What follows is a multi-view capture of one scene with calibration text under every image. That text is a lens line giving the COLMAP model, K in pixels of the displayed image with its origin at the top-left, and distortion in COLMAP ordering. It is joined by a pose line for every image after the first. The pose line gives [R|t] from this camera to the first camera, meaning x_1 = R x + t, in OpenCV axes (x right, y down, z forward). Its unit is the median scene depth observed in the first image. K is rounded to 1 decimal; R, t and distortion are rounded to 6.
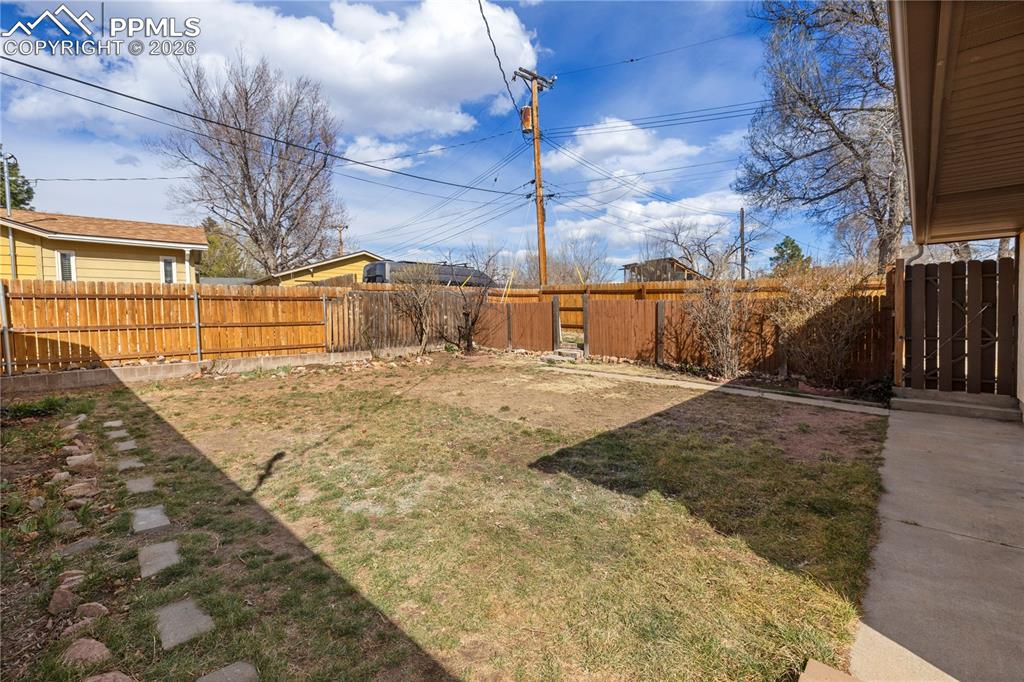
lens RADIAL K [[436.5, 0, 513.4], [0, 436.5, 340.1], [0, 0, 1]] dist [0.000343, -0.000108]
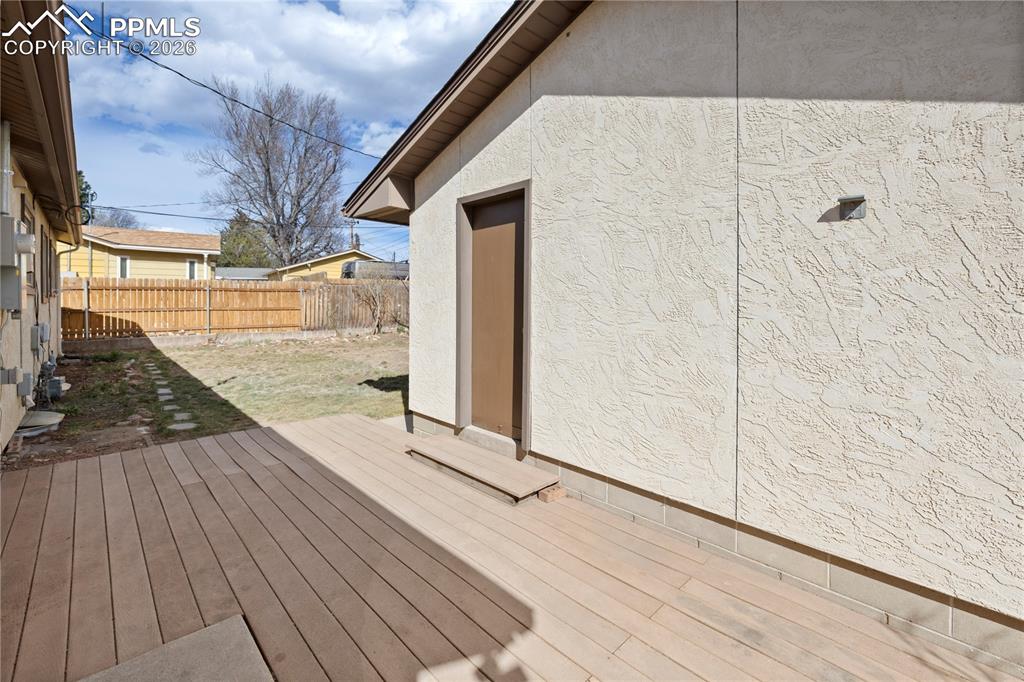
lens RADIAL K [[436.5, 0, 493.2], [0, 436.5, 304.8], [0, 0, 1]] dist [0.000343, -0.000108]
pose [[0.997005, 0.010107, -0.076670, 0.281476], [-0.014470, 0.998294, -0.056562, 0.017723], [0.075968, 0.057502, 0.995451, -0.311613]]
